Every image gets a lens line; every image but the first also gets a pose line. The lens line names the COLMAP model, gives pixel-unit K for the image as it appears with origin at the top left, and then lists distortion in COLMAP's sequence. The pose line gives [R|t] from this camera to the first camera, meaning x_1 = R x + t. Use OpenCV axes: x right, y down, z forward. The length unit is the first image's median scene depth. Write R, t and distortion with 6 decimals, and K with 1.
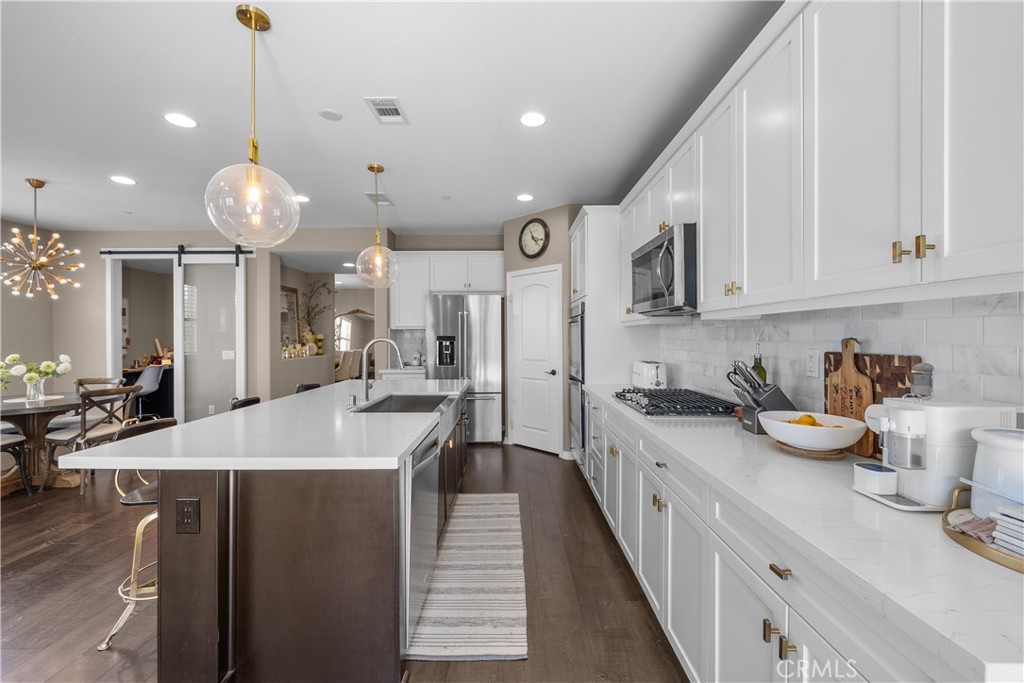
lens RADIAL K [[411.5, 0, 512.1], [0, 411.5, 334.3], [0, 0, 1]] dist [-0.003401, 0.000011]
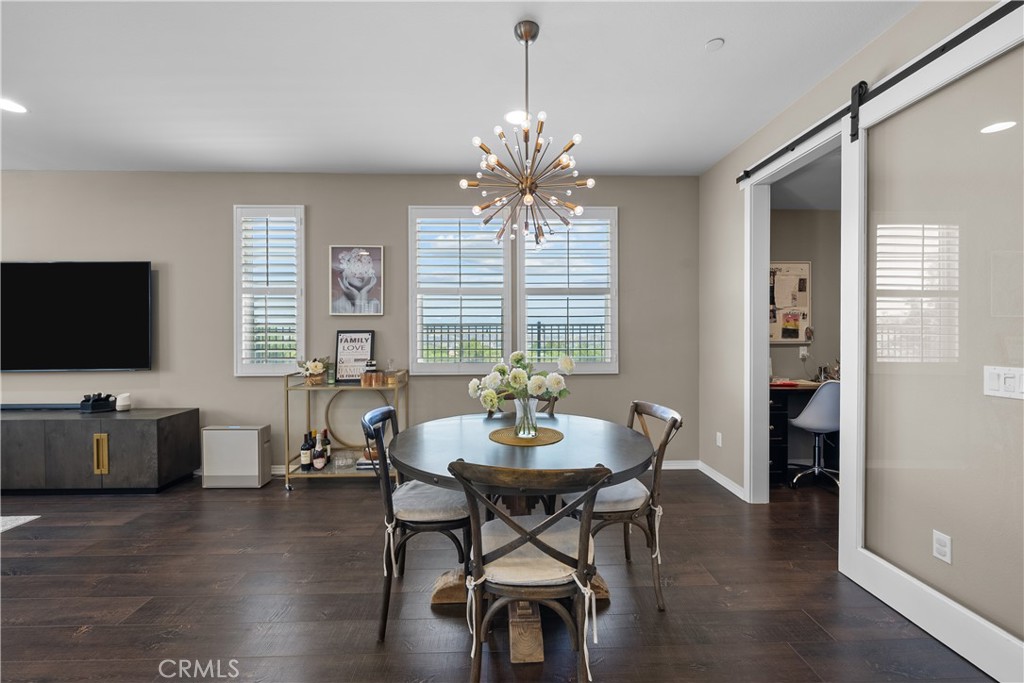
lens RADIAL K [[411.5, 0, 510.1], [0, 411.5, 338.8], [0, 0, 1]] dist [-0.003401, 0.000011]
pose [[0.031262, 0.015073, -0.999398, -0.429283], [0.004982, 0.999872, 0.015236, 0.015137], [0.999499, -0.005456, 0.031183, 0.660326]]
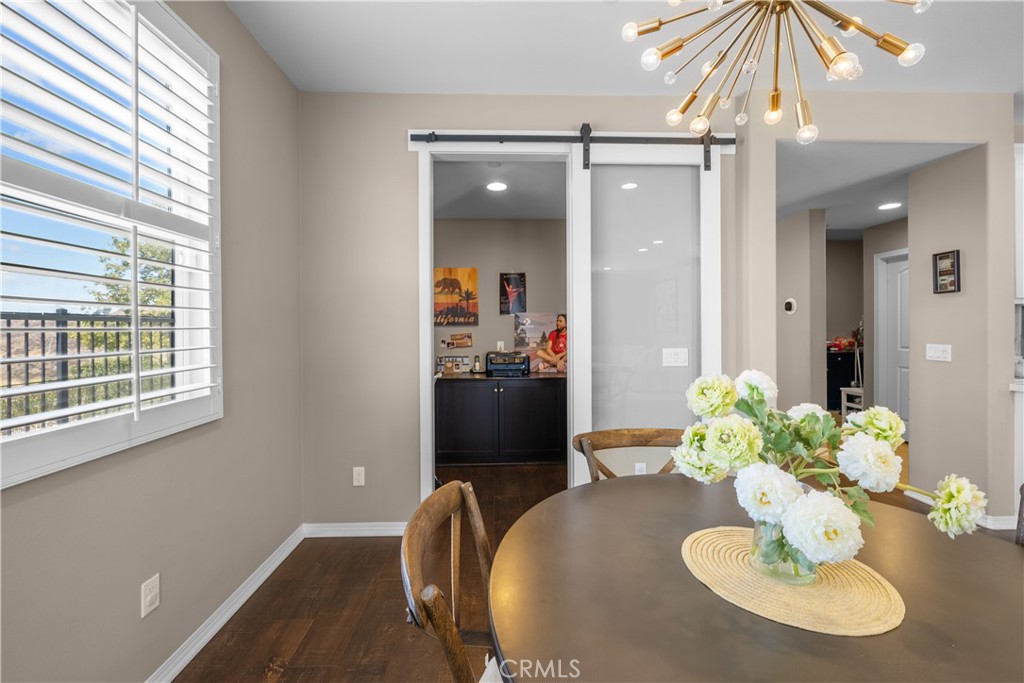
lens RADIAL K [[411.5, 0, 509.3], [0, 411.5, 325.9], [0, 0, 1]] dist [-0.003401, 0.000011]
pose [[0.999467, 0.000329, 0.032641, -0.911959], [-0.000163, 0.999987, -0.005084, 0.016639], [-0.032643, 0.005076, 0.999454, 0.533998]]
